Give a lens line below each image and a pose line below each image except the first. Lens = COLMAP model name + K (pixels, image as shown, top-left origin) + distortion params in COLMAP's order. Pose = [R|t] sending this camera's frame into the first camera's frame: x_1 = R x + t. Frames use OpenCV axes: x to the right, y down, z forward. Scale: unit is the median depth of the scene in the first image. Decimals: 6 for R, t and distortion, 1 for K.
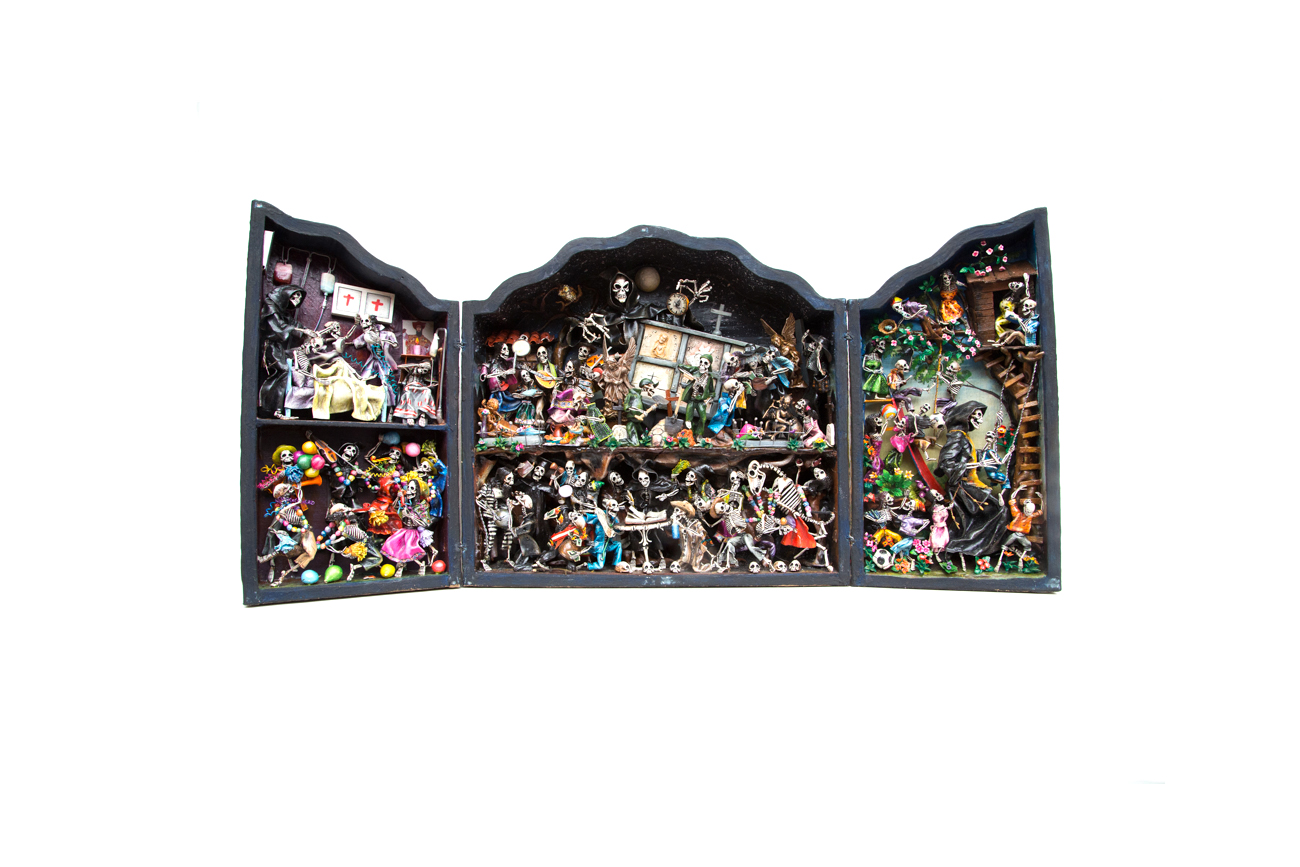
lens RADIAL K [[702.3, 0, 651.0], [0, 702.3, 442.4], [0, 0, 1]] dist [-0.098469, 0.001234]
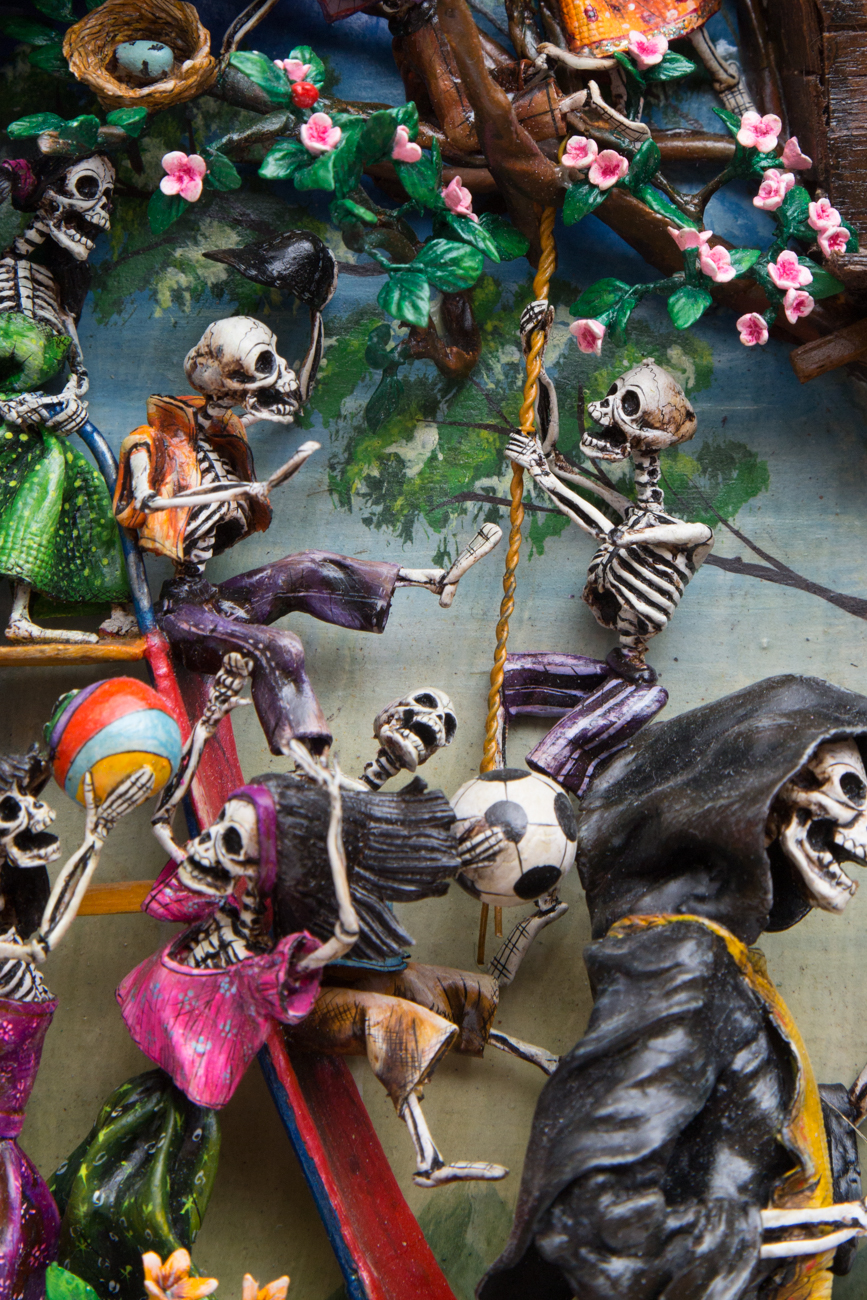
lens RADIAL K [[3423.3, 0, 506.4], [0, 3423.3, 335.0], [0, 0, 1]] dist [0.129905, -0.059913]
pose [[0.911121, 0.093095, 0.401487, 0.165425], [-0.011601, 0.979562, -0.200809, 0.003191], [-0.411975, 0.178303, 0.893580, 0.449451]]
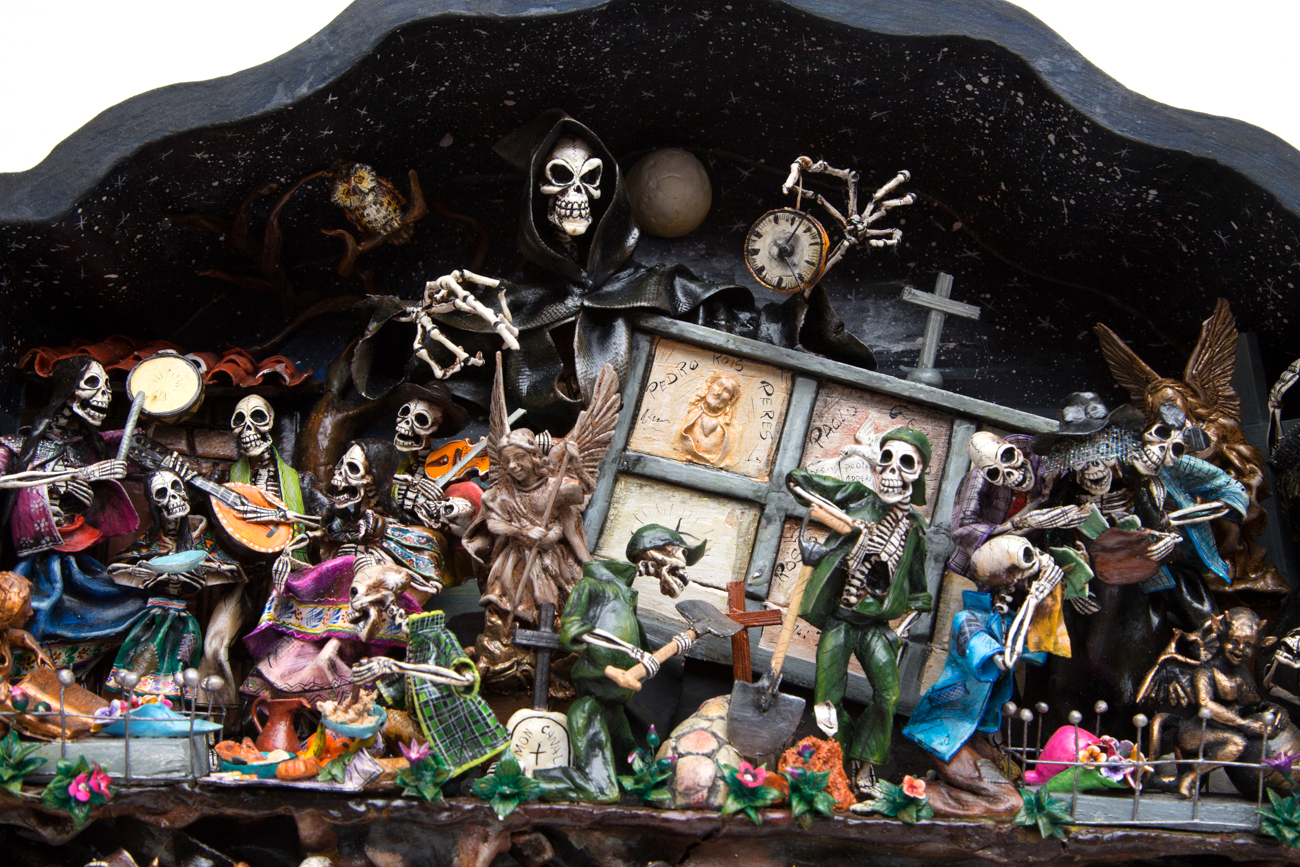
lens RADIAL K [[1530.4, 0, 650.0], [0, 1530.4, 433.5], [0, 0, 1]] dist [0.028776, 0.012758]
pose [[0.998961, 0.041444, 0.018946, -0.021998], [-0.035261, 0.966376, -0.254705, 0.017021], [-0.028865, 0.253772, 0.966833, 0.492536]]
